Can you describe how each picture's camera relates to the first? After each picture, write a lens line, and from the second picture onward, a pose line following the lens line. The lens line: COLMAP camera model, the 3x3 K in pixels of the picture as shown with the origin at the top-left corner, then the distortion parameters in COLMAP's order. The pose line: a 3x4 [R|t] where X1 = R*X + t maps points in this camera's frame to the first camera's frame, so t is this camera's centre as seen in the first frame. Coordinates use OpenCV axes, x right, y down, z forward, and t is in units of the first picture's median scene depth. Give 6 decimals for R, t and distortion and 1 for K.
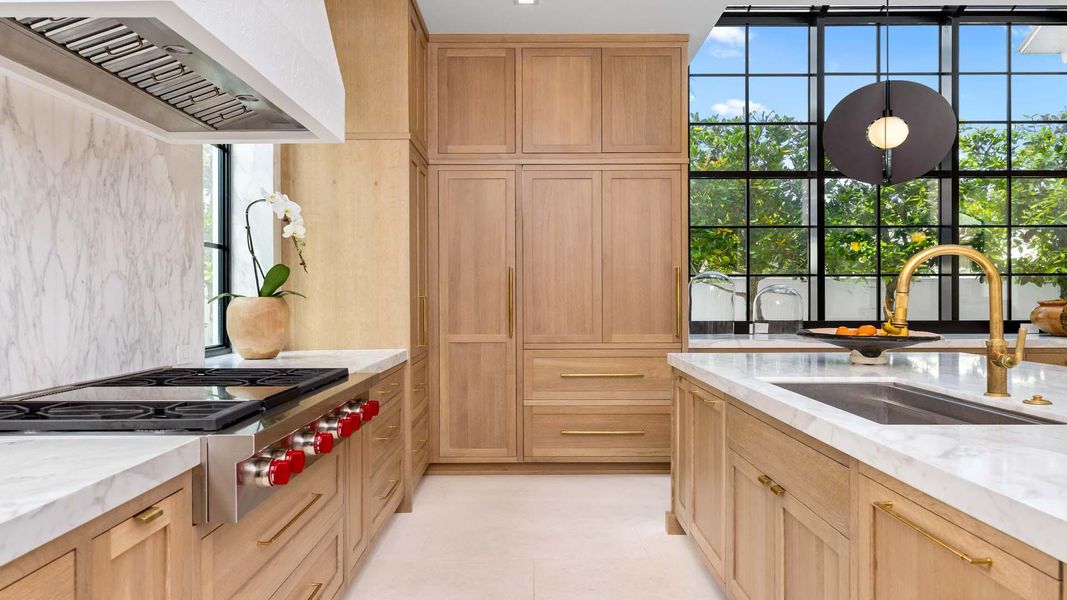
lens RADIAL K [[865.4, 0, 531.0], [0, 865.4, 300.8], [0, 0, 1]] dist [-0.007236, -0.008023]
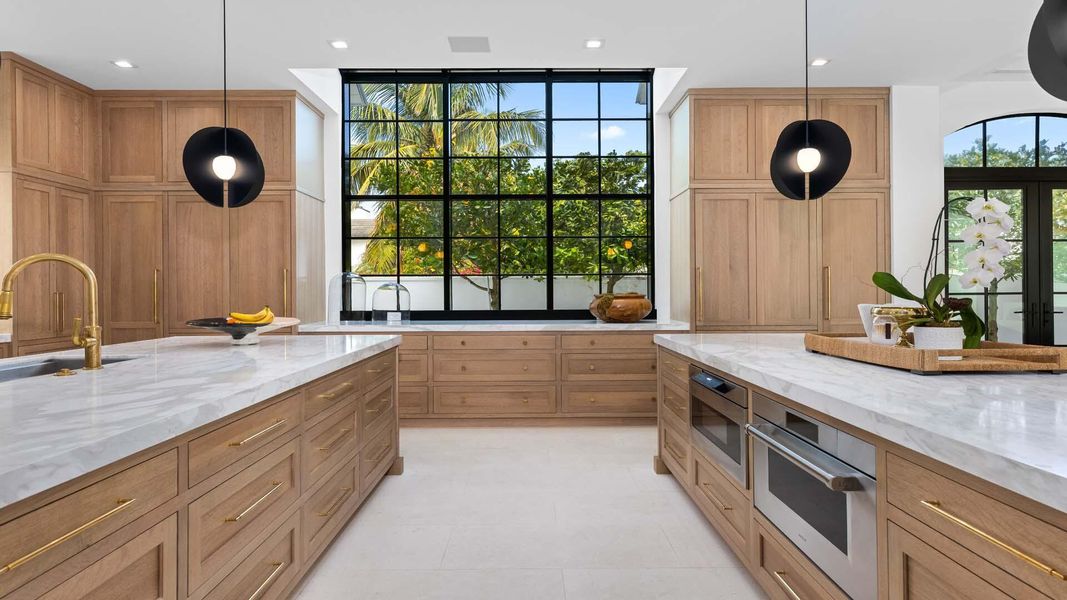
lens RADIAL K [[670.9, 0, 534.6], [0, 670.9, 300.2], [0, 0, 1]] dist [0.003574, -0.000293]
pose [[0.999963, -0.002709, 0.008177, 0.475842], [0.002632, 0.999952, 0.009402, -0.001191], [-0.008202, -0.009380, 0.999922, -0.013684]]
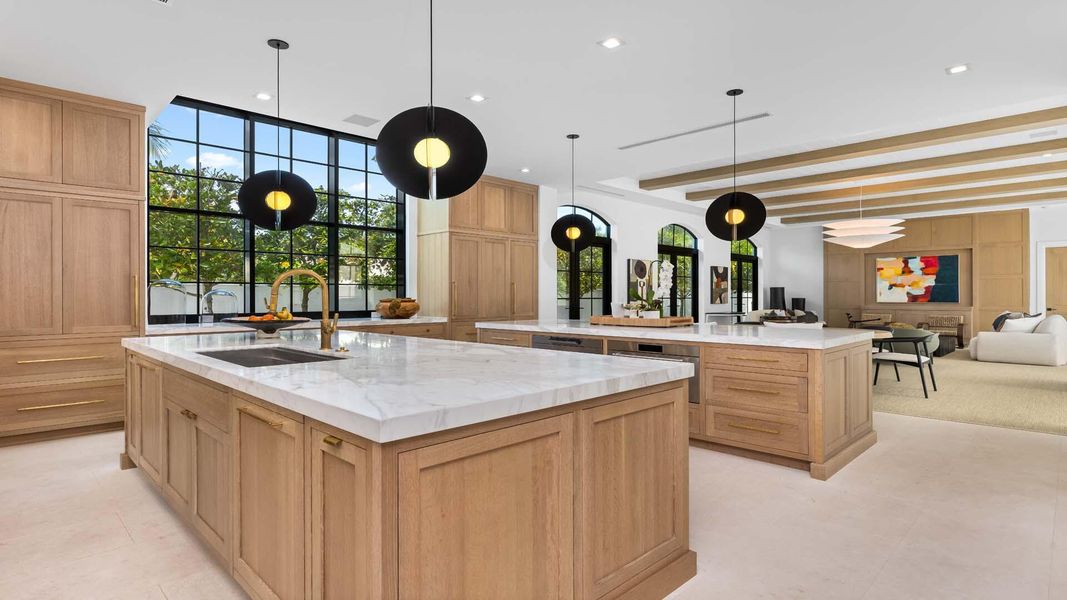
lens RADIAL K [[542.8, 0, 530.7], [0, 542.8, 295.2], [0, 0, 1]] dist [0.002198, 0.000898]
pose [[0.706675, 0.001409, 0.707537, 0.003233], [0.004526, 0.999969, -0.006512, 0.000263], [-0.707524, 0.007805, 0.706647, -0.041801]]
